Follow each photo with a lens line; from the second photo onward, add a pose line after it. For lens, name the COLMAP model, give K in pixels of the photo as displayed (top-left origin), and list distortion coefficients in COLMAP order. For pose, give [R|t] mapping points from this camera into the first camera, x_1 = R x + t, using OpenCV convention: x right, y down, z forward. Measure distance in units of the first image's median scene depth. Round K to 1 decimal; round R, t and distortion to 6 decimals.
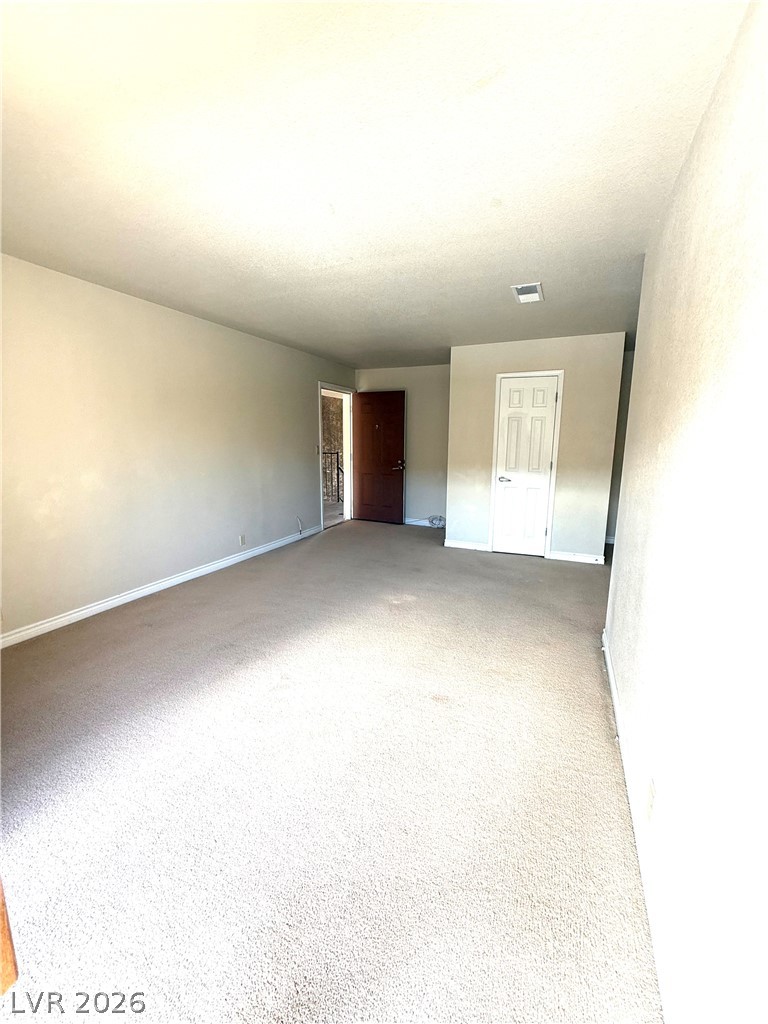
lens RADIAL K [[406.7, 0, 384.0], [0, 406.7, 512.0], [0, 0, 1]] dist [0.000929, 0.000029]
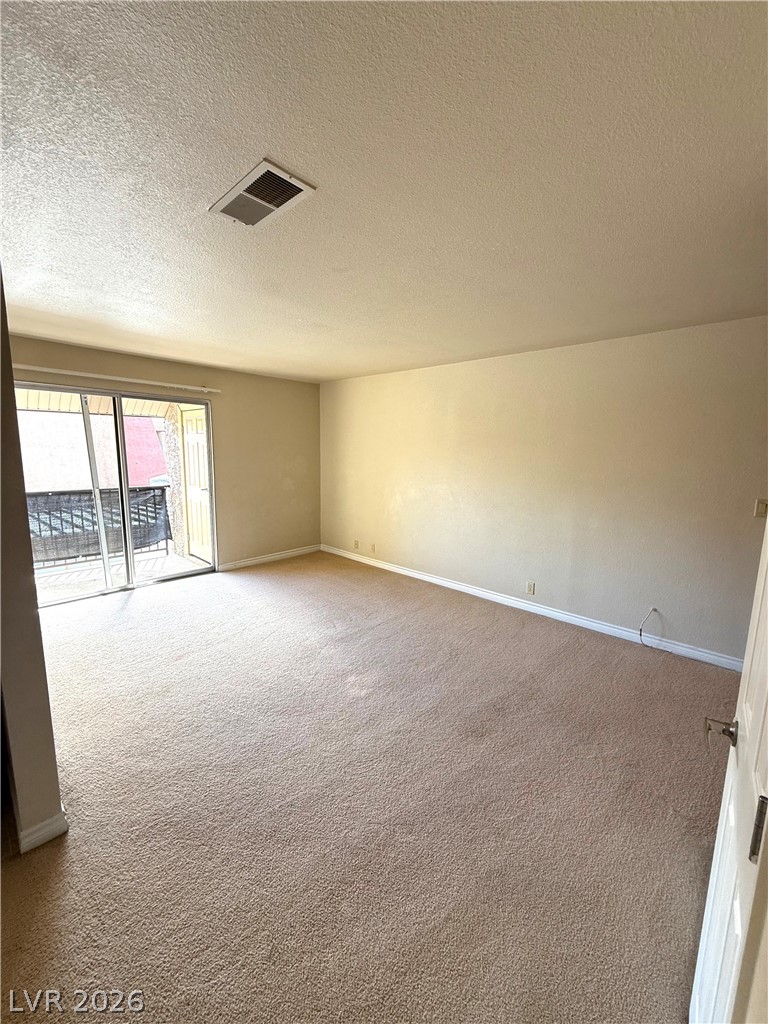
lens RADIAL K [[410.6, 0, 384.0], [0, 410.6, 512.0], [0, 0, 1]] dist [-0.000023, 0.000049]
pose [[-0.328338, 0.127243, -0.935951, 0.651988], [-0.188280, 0.962183, 0.196859, -0.236613], [0.925605, 0.240857, -0.291964, 1.100339]]
